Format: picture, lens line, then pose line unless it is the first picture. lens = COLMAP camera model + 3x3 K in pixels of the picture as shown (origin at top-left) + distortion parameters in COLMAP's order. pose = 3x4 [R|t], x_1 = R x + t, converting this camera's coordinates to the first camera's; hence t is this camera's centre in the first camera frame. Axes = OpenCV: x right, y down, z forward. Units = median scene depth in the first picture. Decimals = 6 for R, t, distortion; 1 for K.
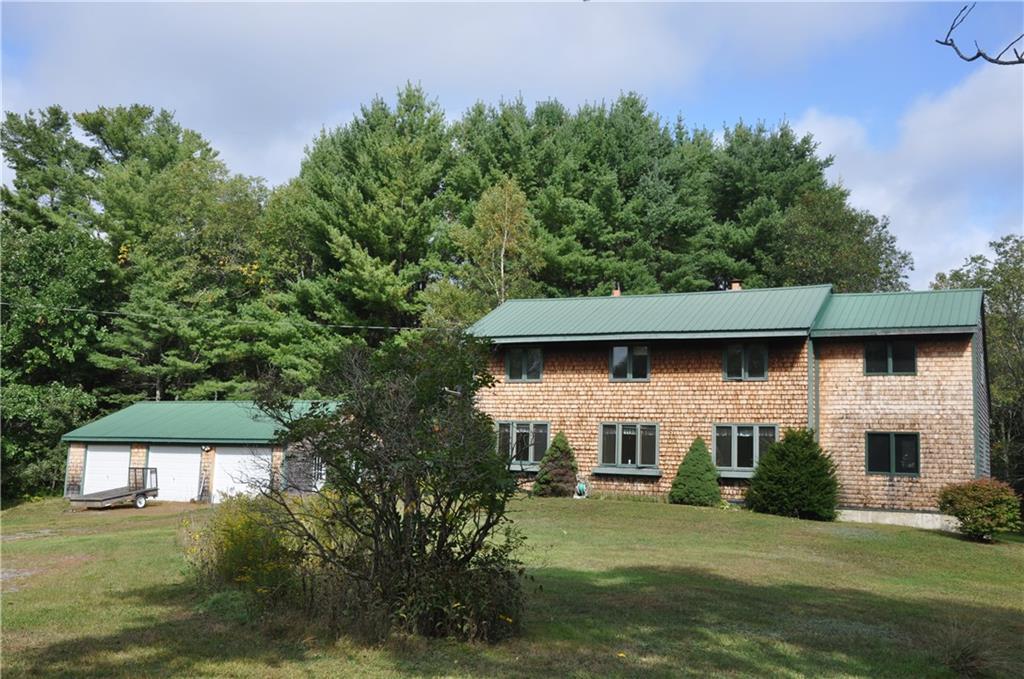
lens RADIAL K [[1061.6, 0, 512.0], [0, 1061.6, 312.2], [0, 0, 1]] dist [-0.105481, 0.402630]
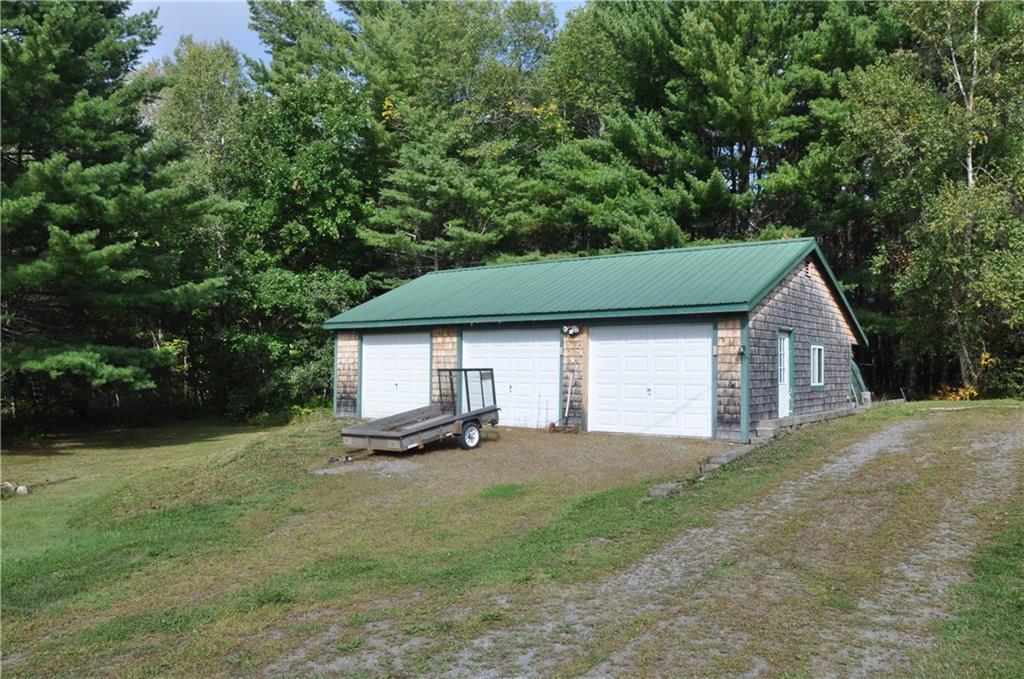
lens RADIAL K [[796.9, 0, 507.9], [0, 796.9, 344.0], [0, 0, 1]] dist [-0.175139, 0.142772]
pose [[0.980581, -0.026674, -0.194291, -0.283232], [0.049360, 0.992382, 0.112878, 0.103423], [0.189800, -0.120276, 0.974428, 0.697136]]
